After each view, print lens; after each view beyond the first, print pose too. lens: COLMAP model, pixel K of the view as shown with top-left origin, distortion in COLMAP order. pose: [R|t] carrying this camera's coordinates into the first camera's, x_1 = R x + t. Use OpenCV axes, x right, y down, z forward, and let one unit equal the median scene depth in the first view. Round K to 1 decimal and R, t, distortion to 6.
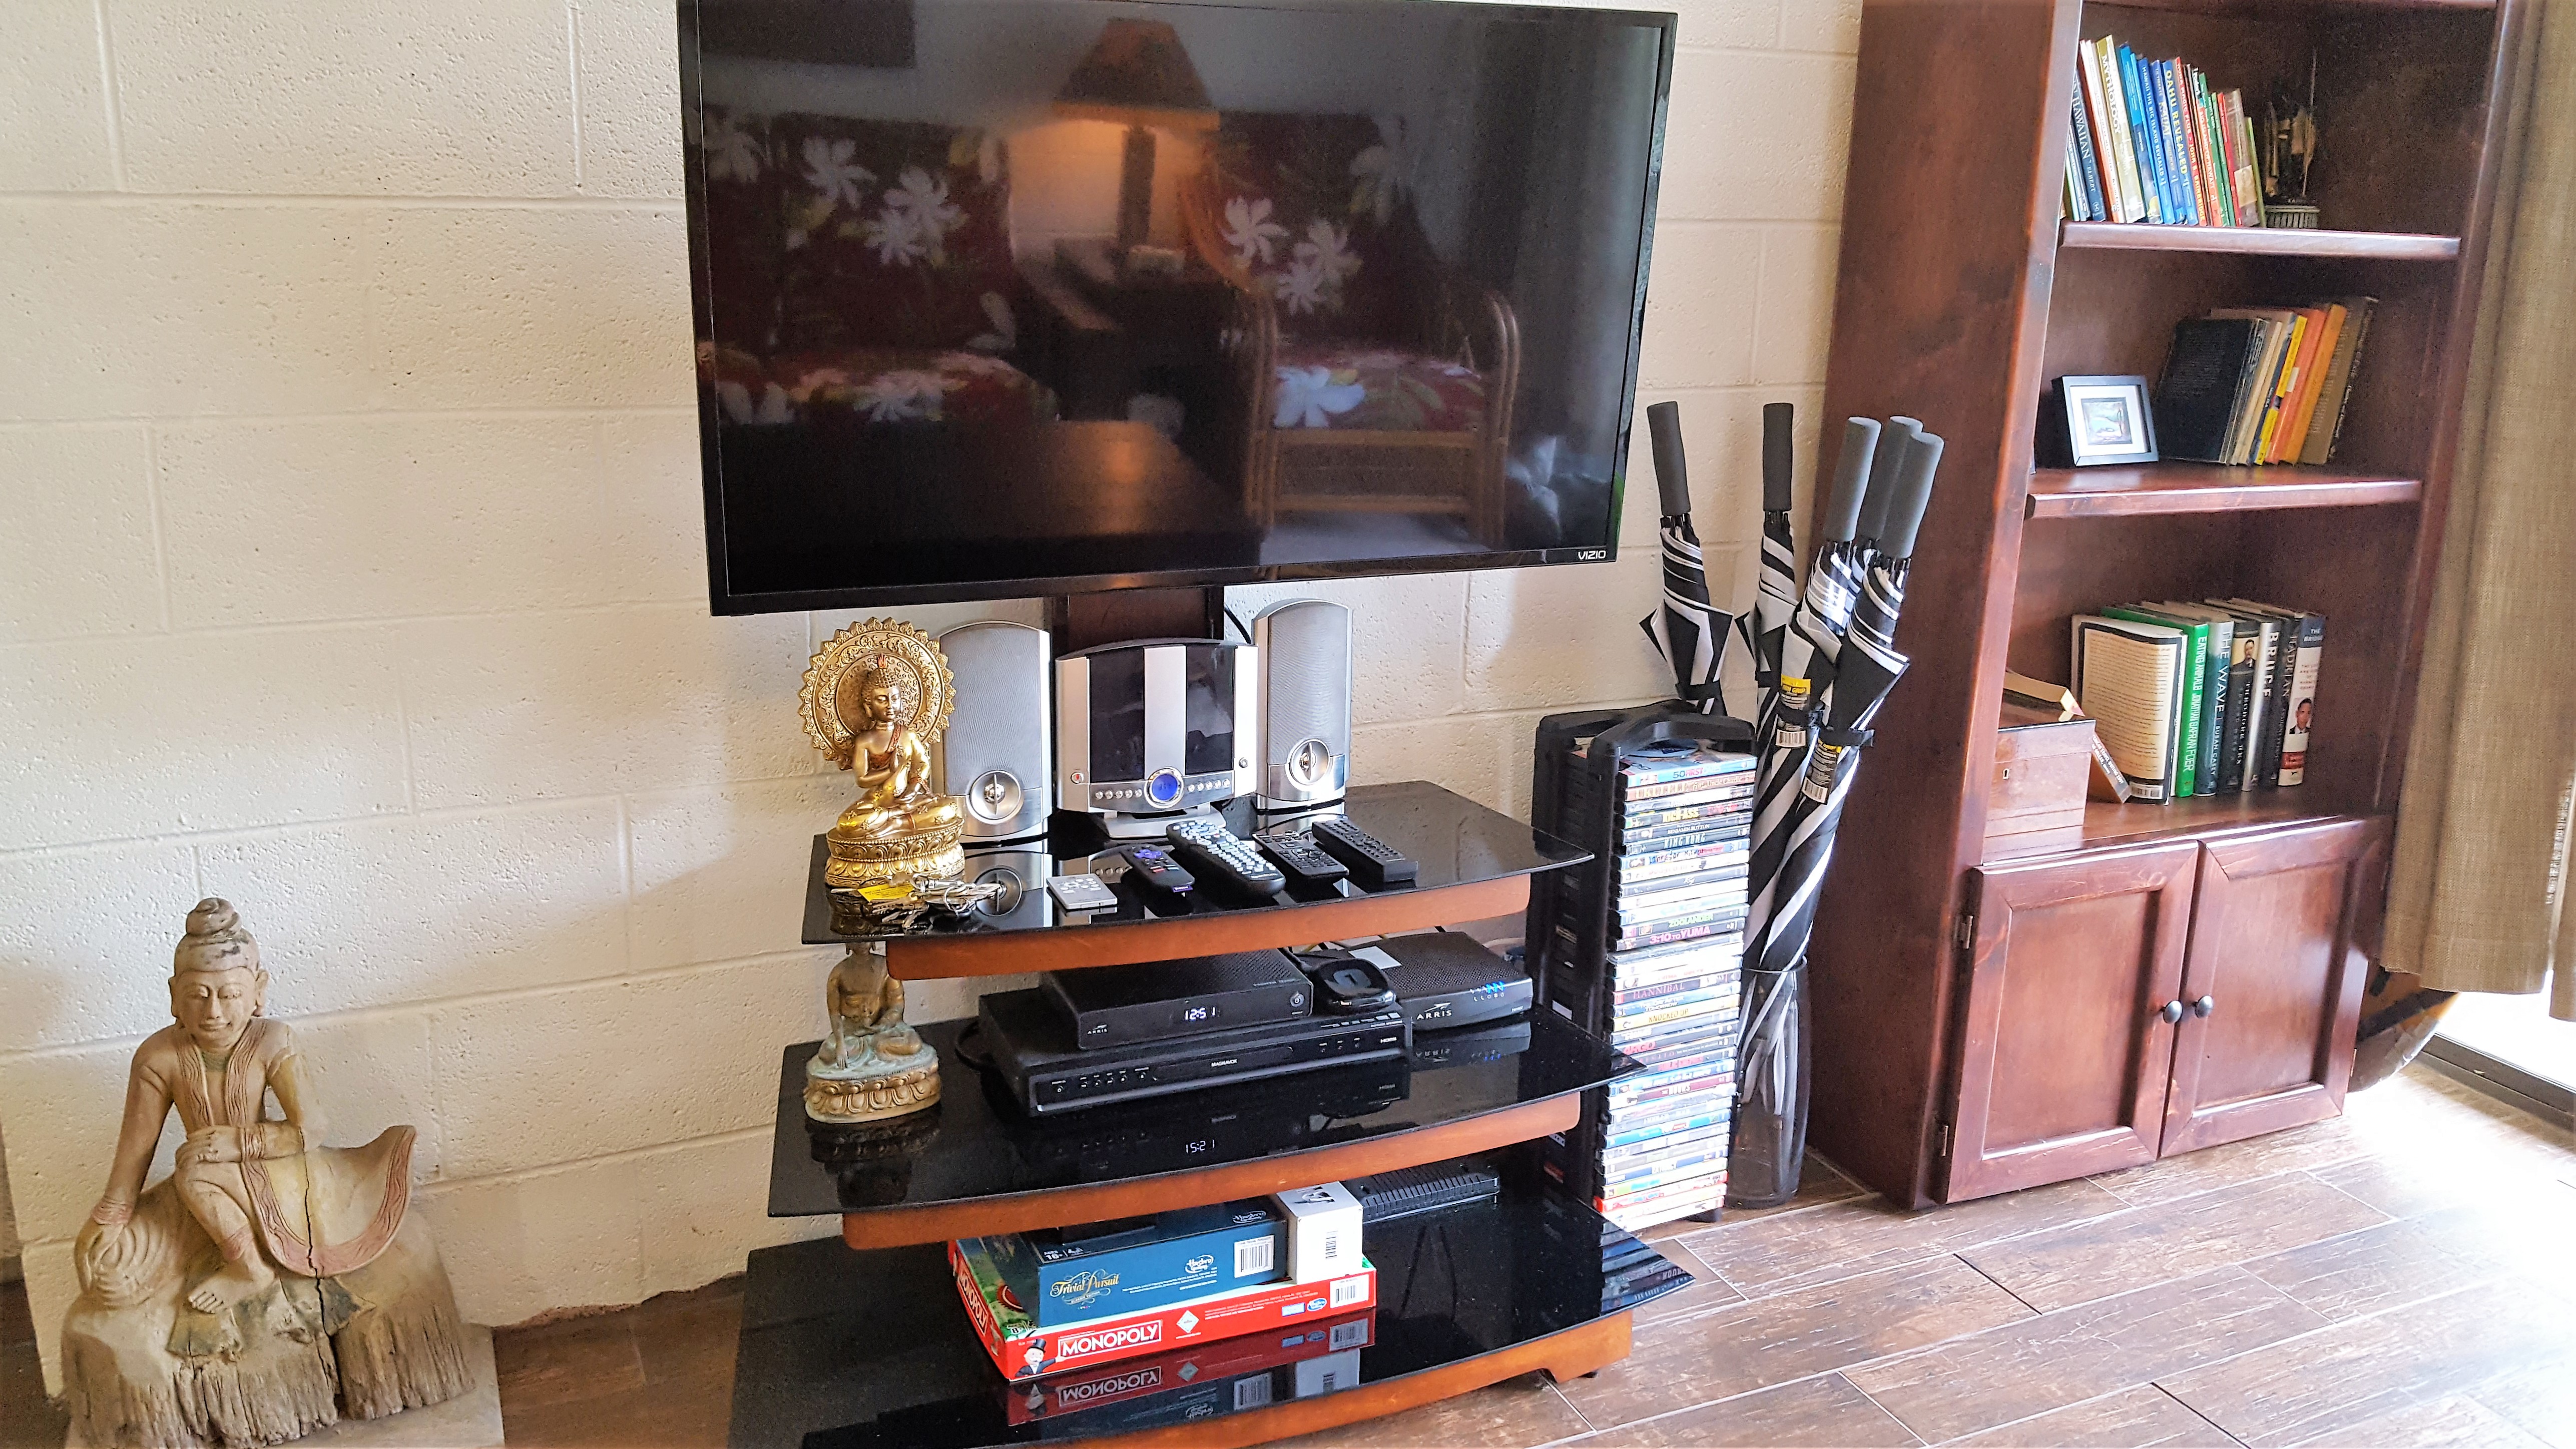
lens RADIAL K [[2164.5, 0, 1288.0], [0, 2164.5, 724.5], [0, 0, 1]] dist [0.152750, -0.382690]
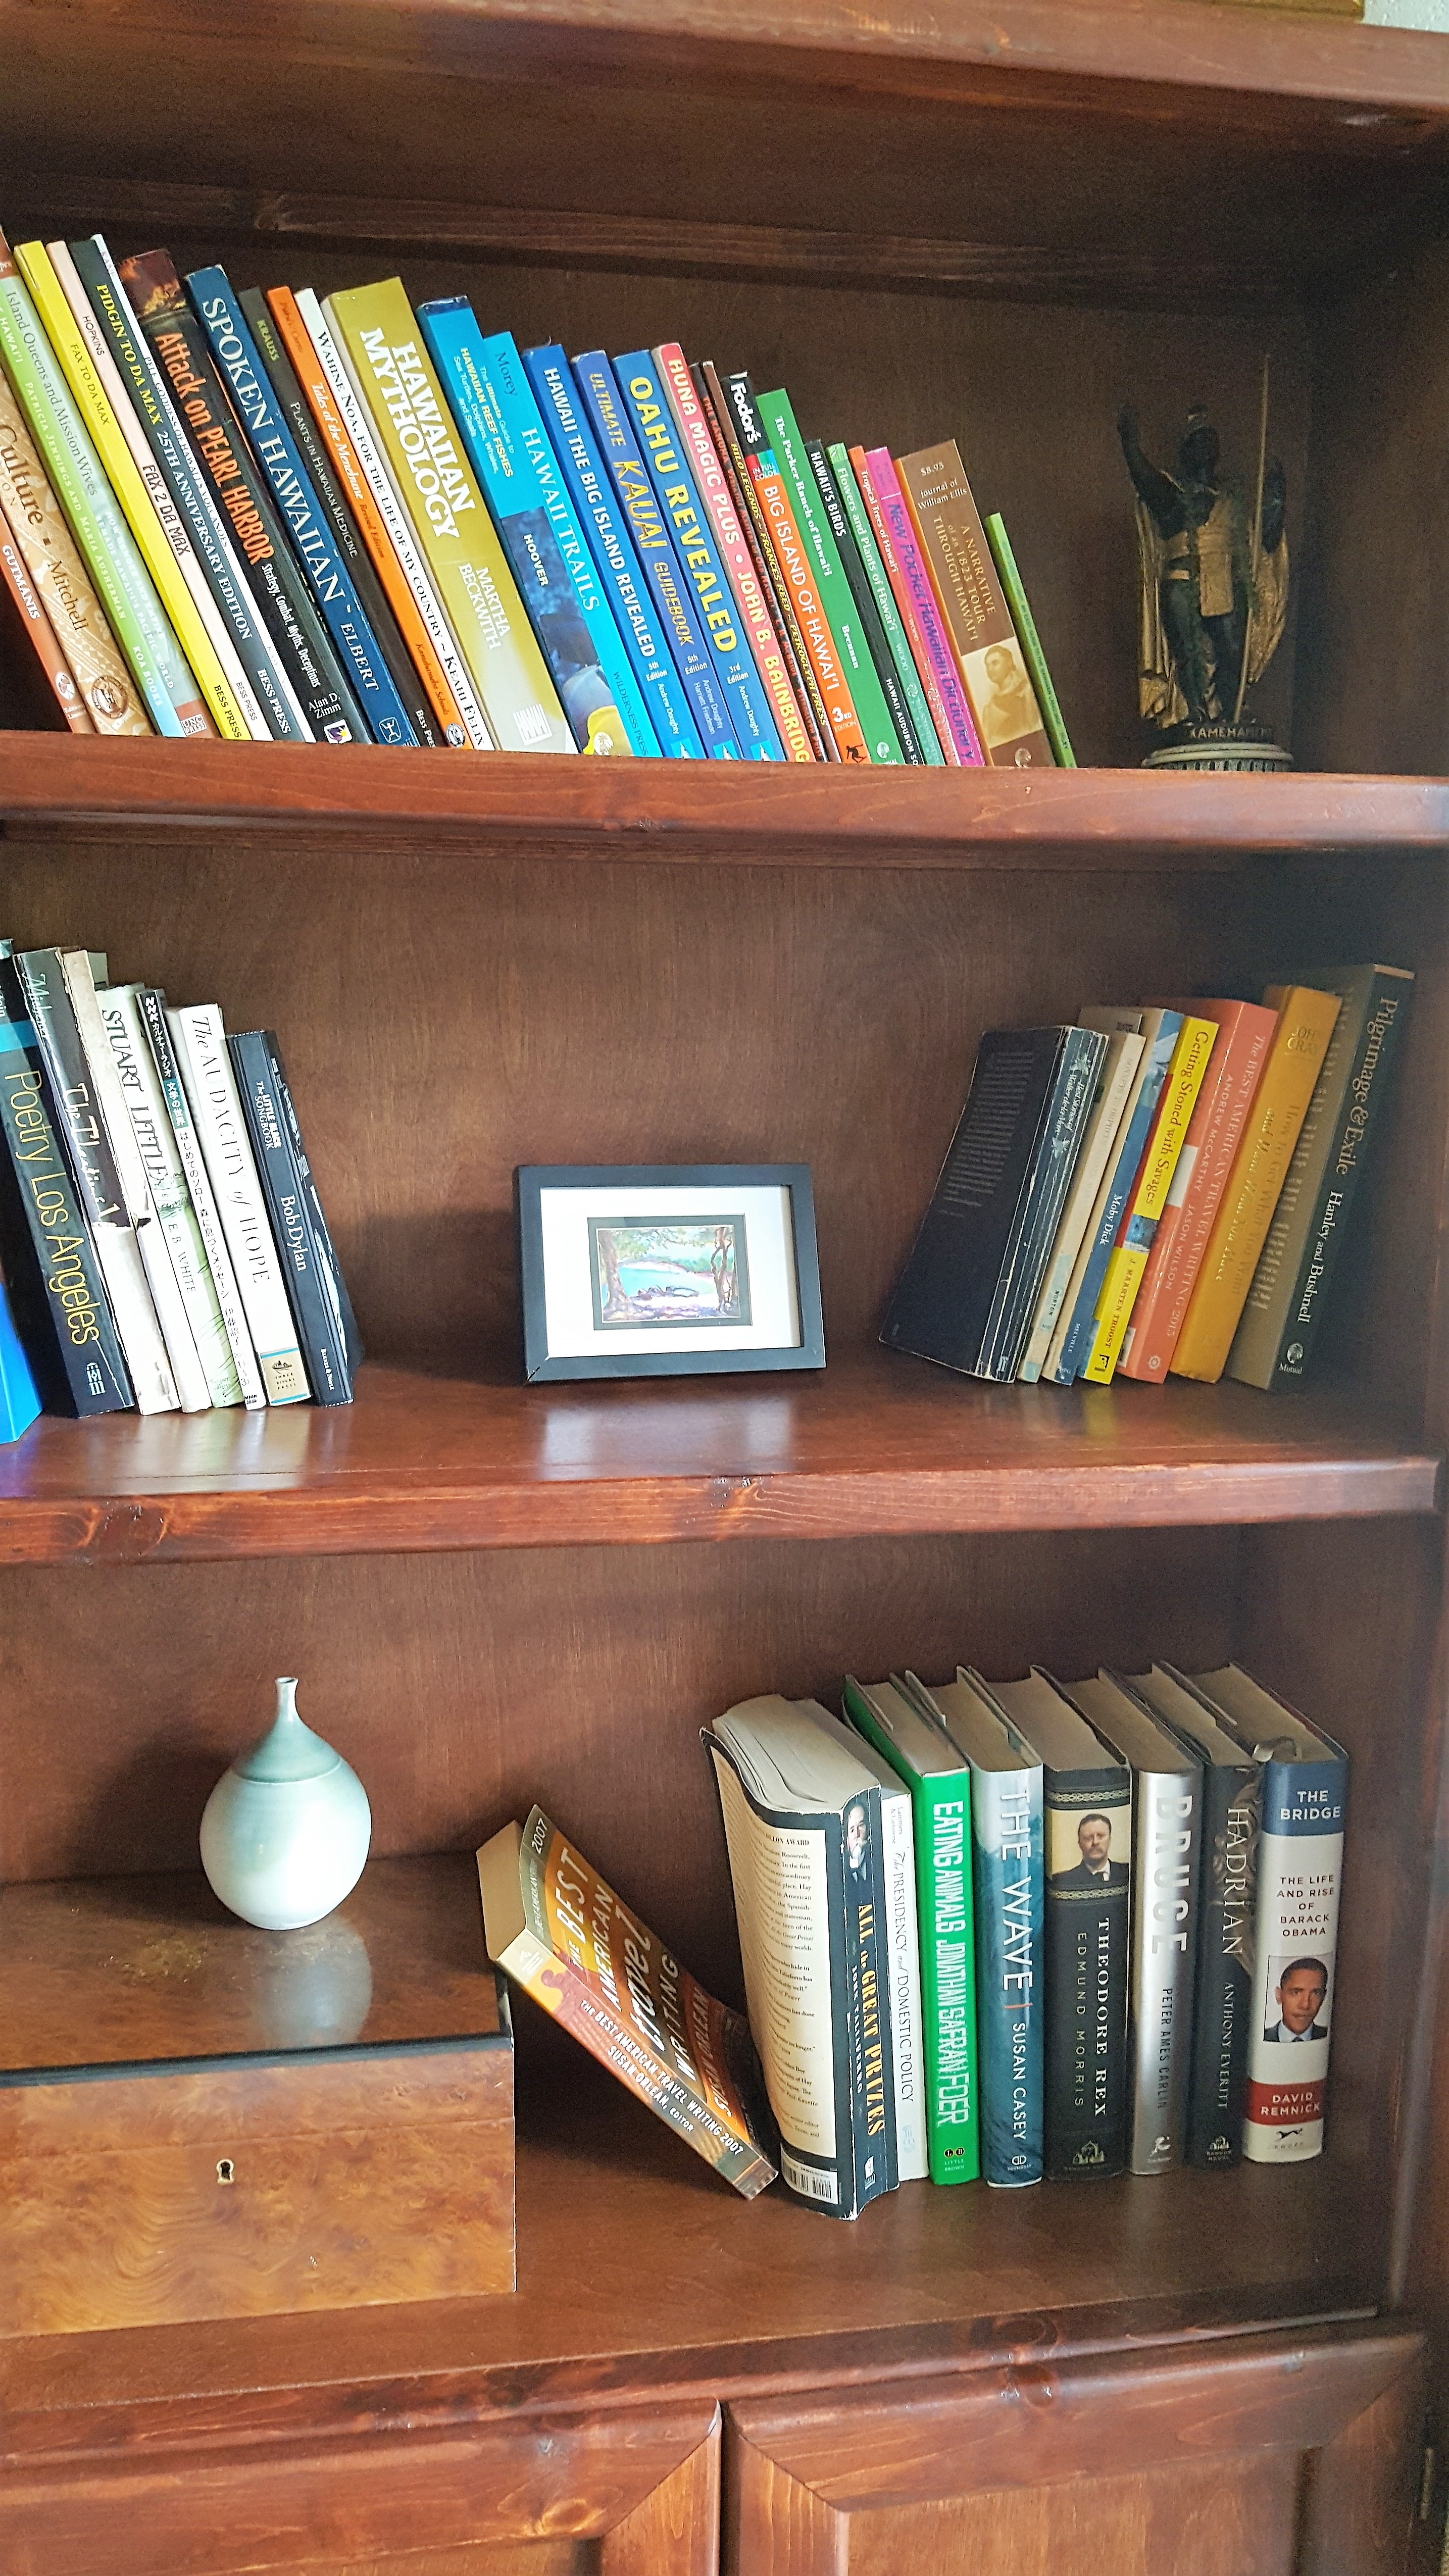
lens RADIAL K [[2164.6, 0, 724.5], [0, 2164.6, 1288.0], [0, 0, 1]] dist [0.152750, -0.382690]
pose [[0.964684, 0.030582, -0.261628, 0.478523], [-0.050325, 0.996340, -0.069096, -0.104718], [0.258558, 0.079822, 0.962692, 0.595474]]
